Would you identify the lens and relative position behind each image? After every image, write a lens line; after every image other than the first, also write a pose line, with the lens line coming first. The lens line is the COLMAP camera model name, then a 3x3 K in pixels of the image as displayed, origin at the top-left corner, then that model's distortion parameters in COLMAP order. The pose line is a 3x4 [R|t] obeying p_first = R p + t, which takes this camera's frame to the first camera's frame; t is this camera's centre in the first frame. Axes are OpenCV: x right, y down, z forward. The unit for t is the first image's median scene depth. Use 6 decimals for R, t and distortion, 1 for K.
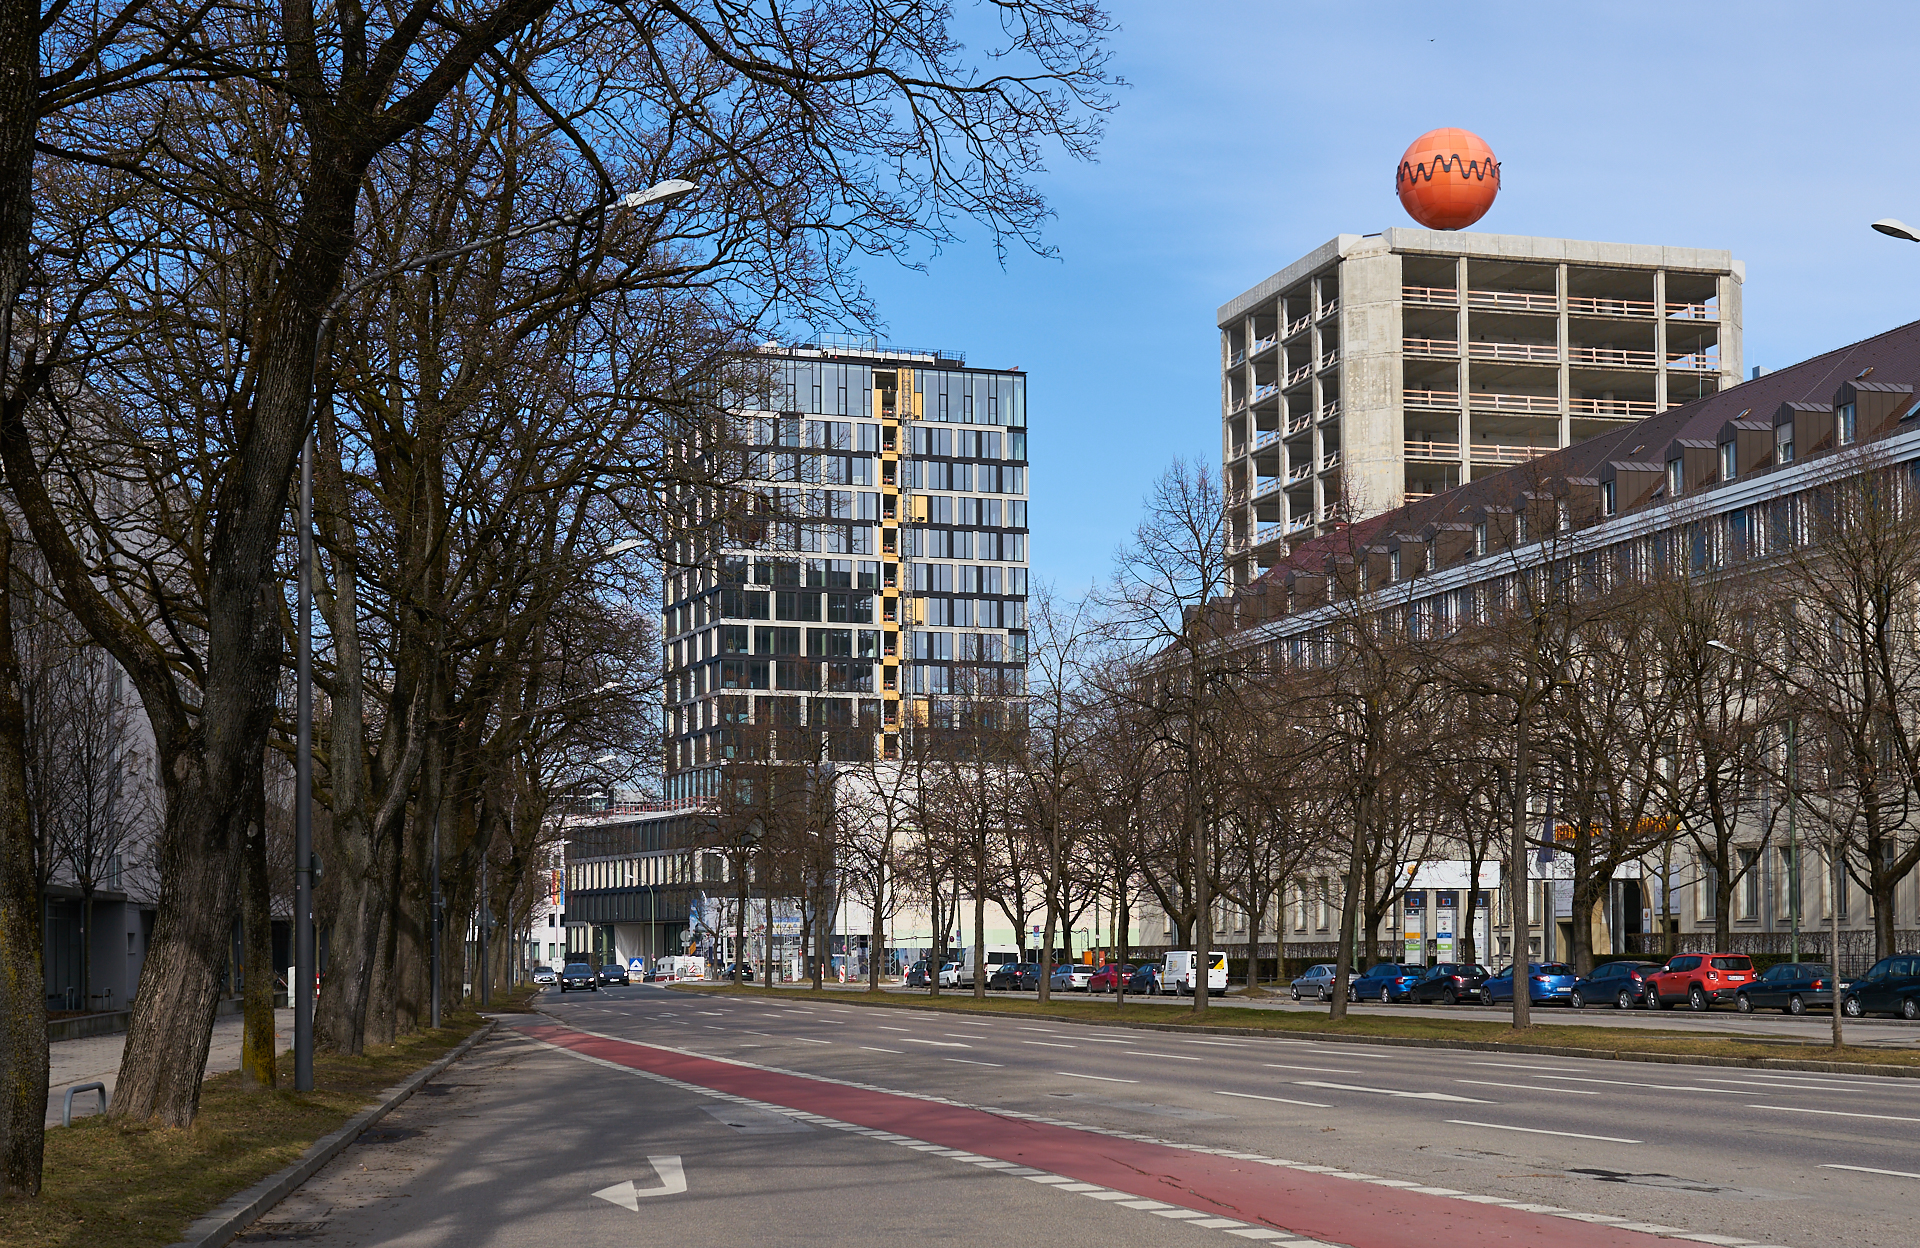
lens RADIAL K [[2867.4, 0, 953.1], [0, 2867.4, 904.4], [0, 0, 1]] dist [-0.043395, -0.000867]
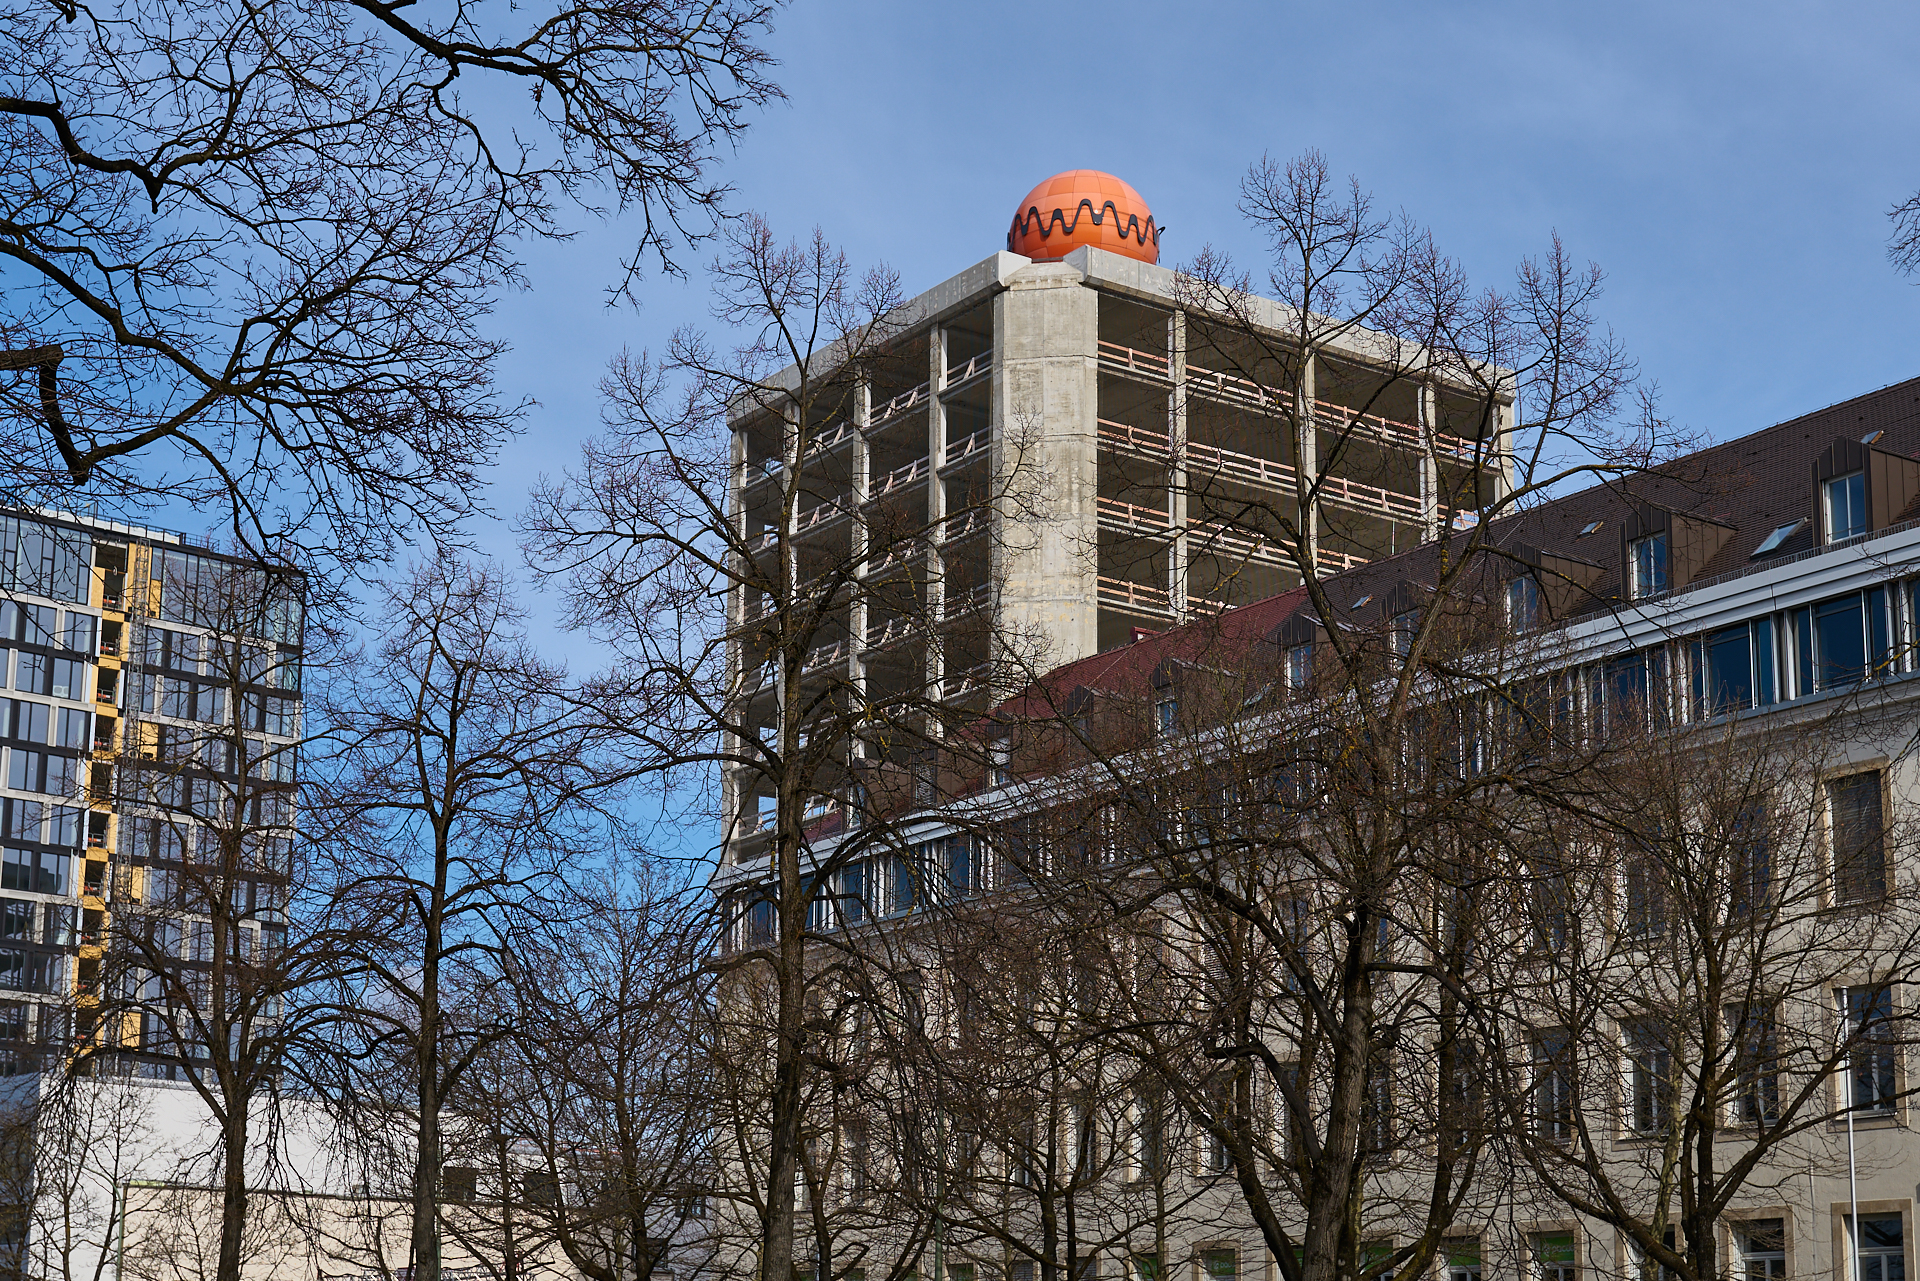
lens RADIAL K [[2862.7, 0, 951.1], [0, 2862.7, 912.6], [0, 0, 1]] dist [-0.065187, 0.084798]
pose [[0.945707, 0.072082, 0.316928, -0.062396], [-0.024311, 0.988054, -0.152180, 0.006954], [-0.324111, 0.136212, 0.936161, 0.413582]]
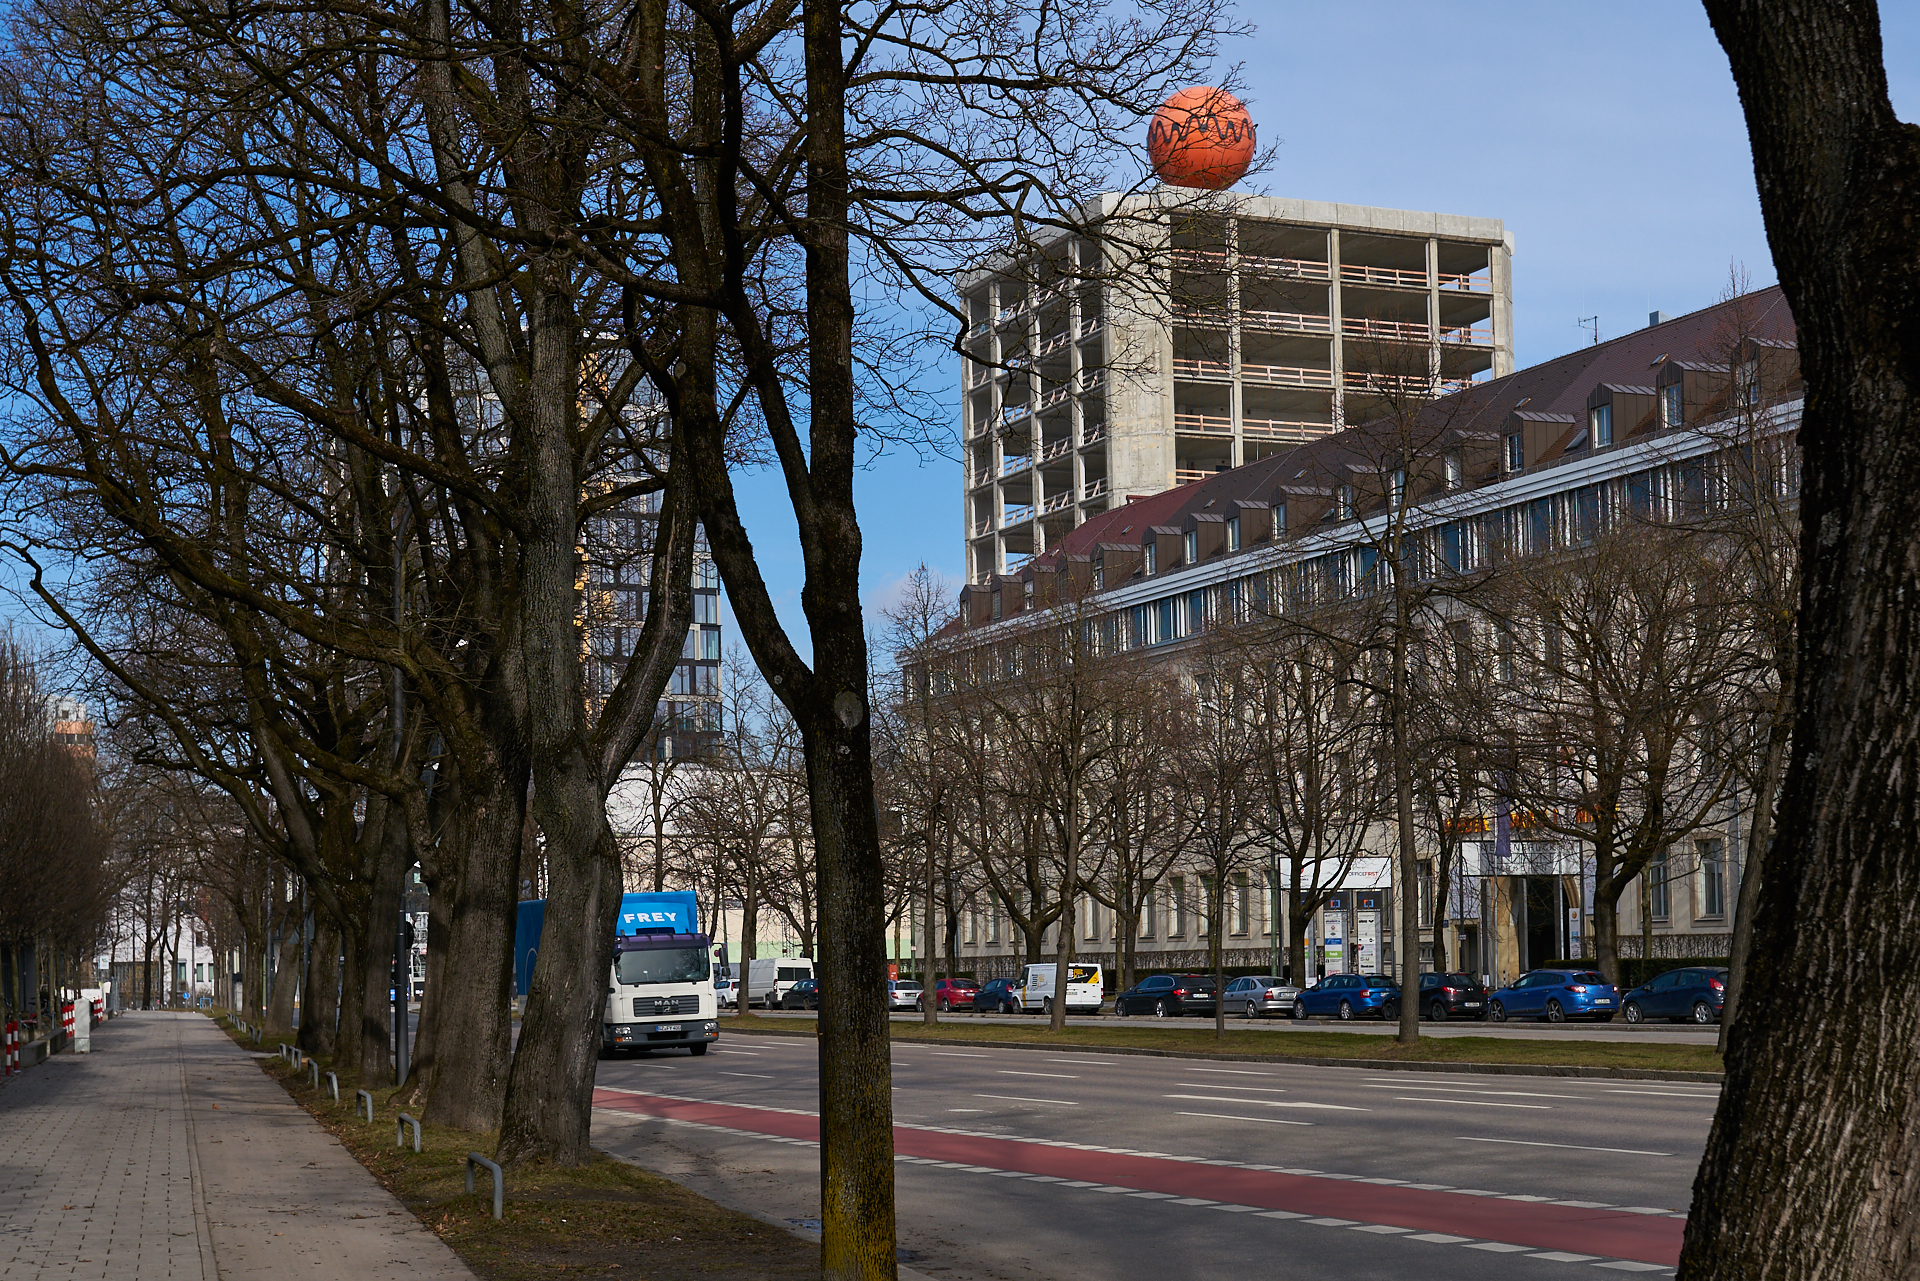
lens RADIAL K [[2862.7, 0, 951.1], [0, 2862.7, 912.6], [0, 0, 1]] dist [-0.065187, 0.084798]
pose [[0.990435, -0.011432, 0.137509, -0.042531], [0.011649, 0.999932, -0.000776, 0.000723], [-0.137491, 0.002371, 0.990500, 0.082942]]
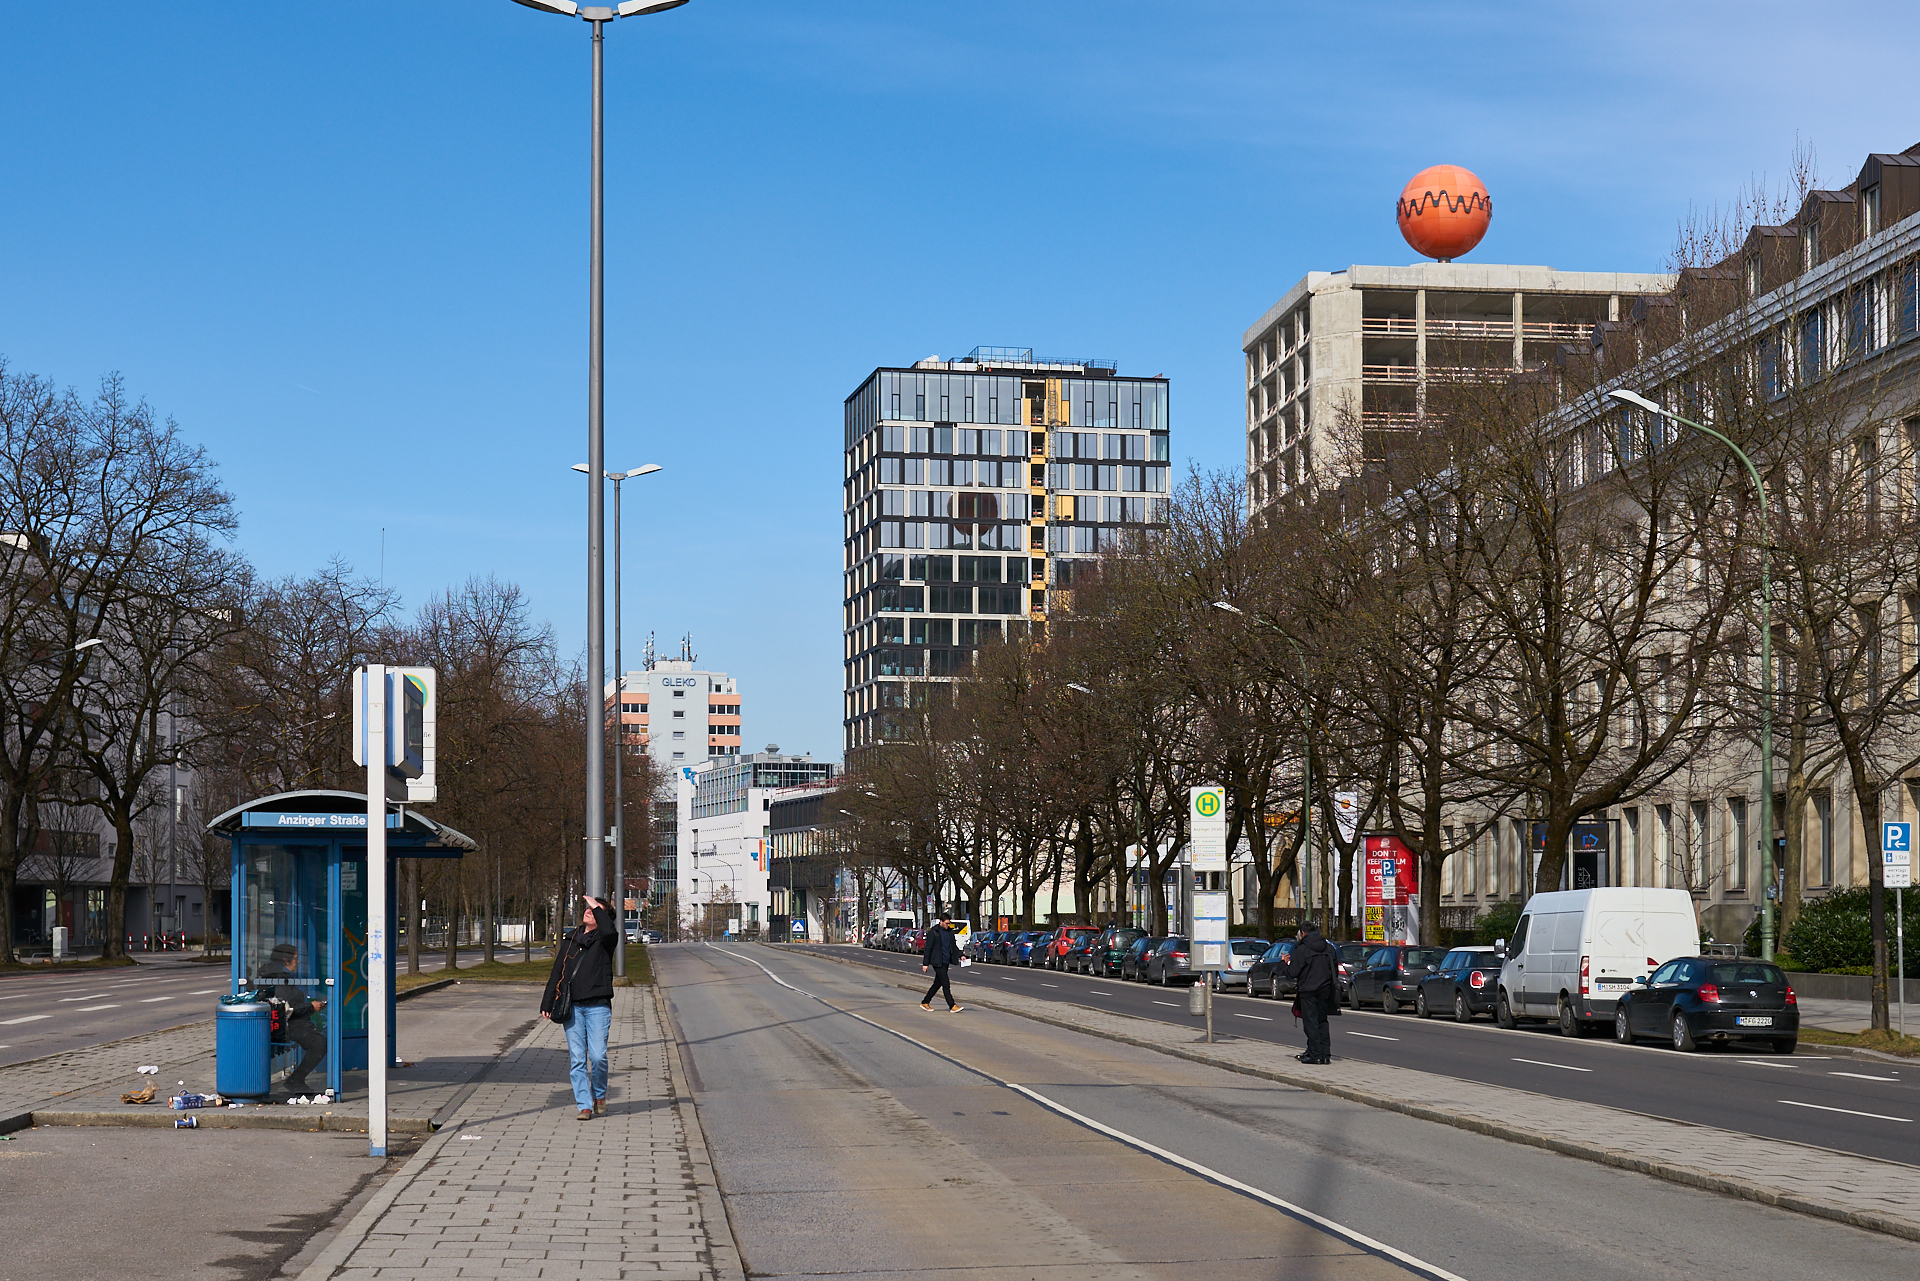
lens RADIAL K [[2862.7, 0, 951.1], [0, 2862.7, 912.6], [0, 0, 1]] dist [-0.065187, 0.084798]
pose [[0.987668, 0.005790, -0.156458, 0.165631], [-0.003173, 0.999851, 0.016971, -0.004281], [0.156533, -0.016265, 0.987539, -0.113052]]
